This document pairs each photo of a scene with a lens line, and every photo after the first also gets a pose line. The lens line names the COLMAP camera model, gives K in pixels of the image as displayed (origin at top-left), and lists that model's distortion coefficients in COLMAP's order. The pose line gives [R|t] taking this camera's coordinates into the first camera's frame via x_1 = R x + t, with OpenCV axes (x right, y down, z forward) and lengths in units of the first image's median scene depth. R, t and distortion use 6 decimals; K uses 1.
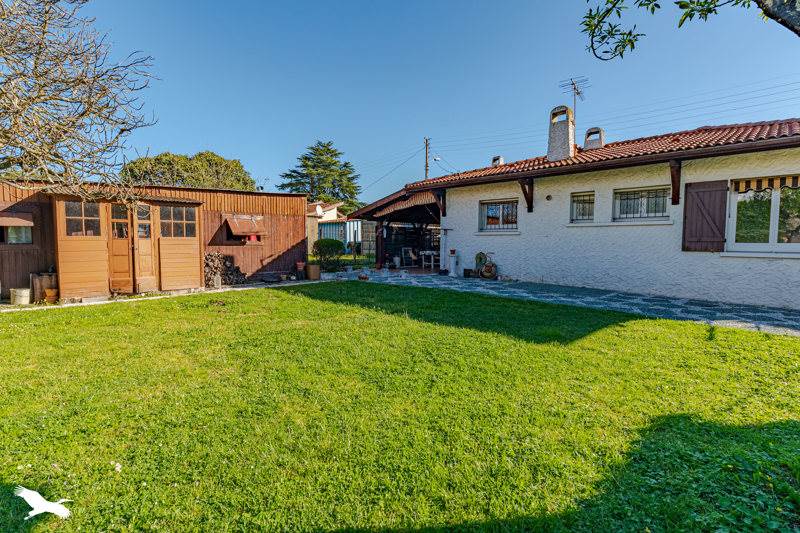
lens RADIAL K [[379.3, 0, 401.4], [0, 379.3, 263.6], [0, 0, 1]] dist [-0.000190, -0.000335]
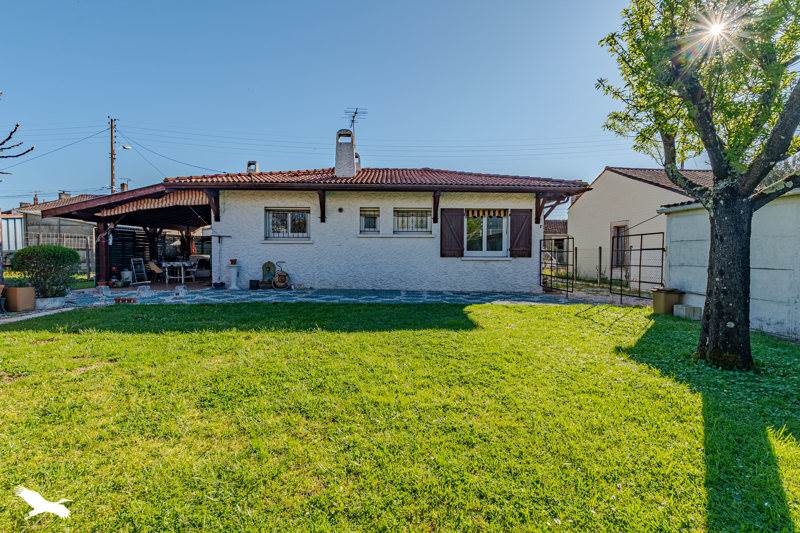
lens RADIAL K [[379.3, 0, 401.7], [0, 379.3, 266.8], [0, 0, 1]] dist [-0.000190, -0.000335]
pose [[0.682663, -0.031252, 0.730065, -0.262749], [0.043423, 0.999054, 0.002163, -0.004450], [-0.729442, 0.030225, 0.683374, 0.114467]]
